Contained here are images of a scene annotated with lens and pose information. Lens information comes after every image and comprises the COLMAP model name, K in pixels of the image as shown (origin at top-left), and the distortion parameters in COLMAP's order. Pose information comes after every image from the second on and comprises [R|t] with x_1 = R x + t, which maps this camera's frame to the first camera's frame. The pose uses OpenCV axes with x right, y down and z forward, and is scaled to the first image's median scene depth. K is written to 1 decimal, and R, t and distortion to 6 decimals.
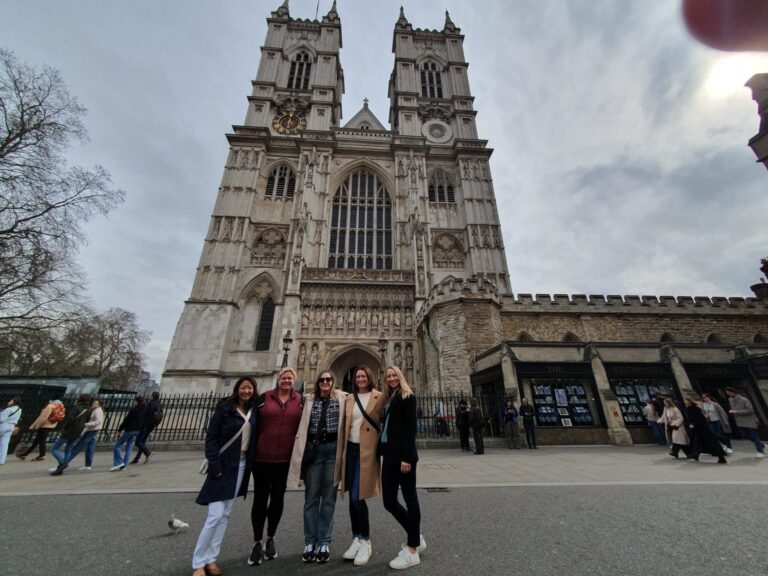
lens RADIAL K [[295.7, 0, 387.0], [0, 295.7, 281.7], [0, 0, 1]] dist [-0.001009, -0.000065]
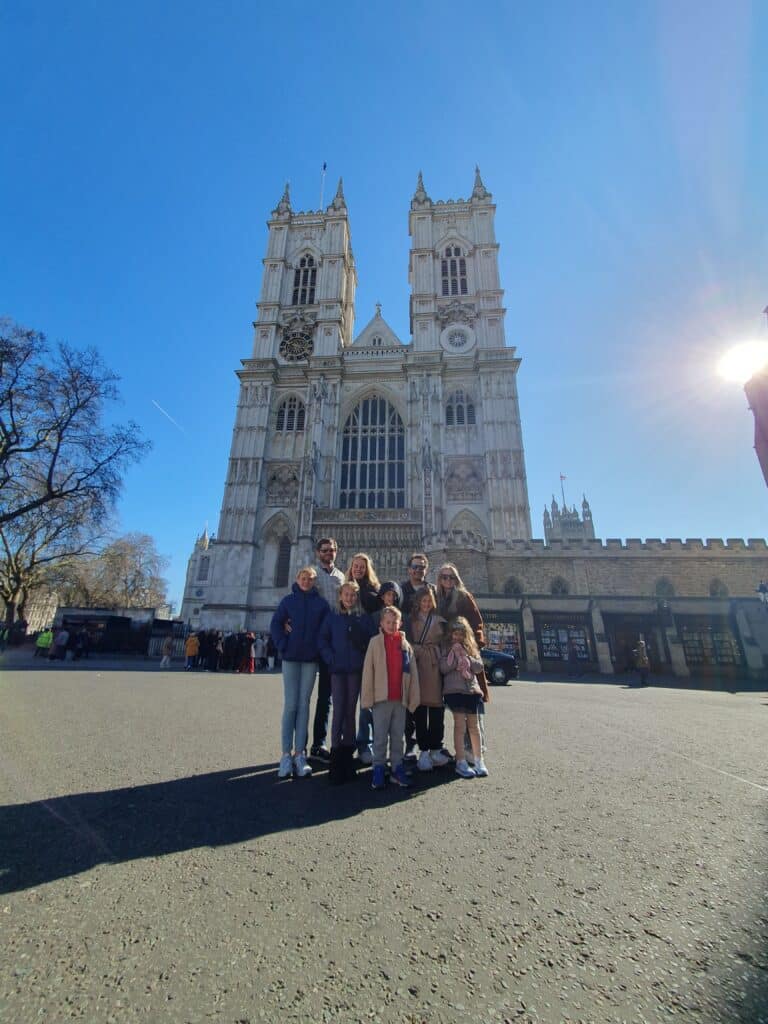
lens RADIAL K [[394.3, 0, 379.8], [0, 394.3, 516.1], [0, 0, 1]] dist [-0.001009, -0.000065]
pose [[0.987361, -0.019939, -0.157227, 0.136691], [0.034745, 0.995154, 0.091989, -0.120613], [0.154631, -0.096289, 0.983269, -0.281558]]
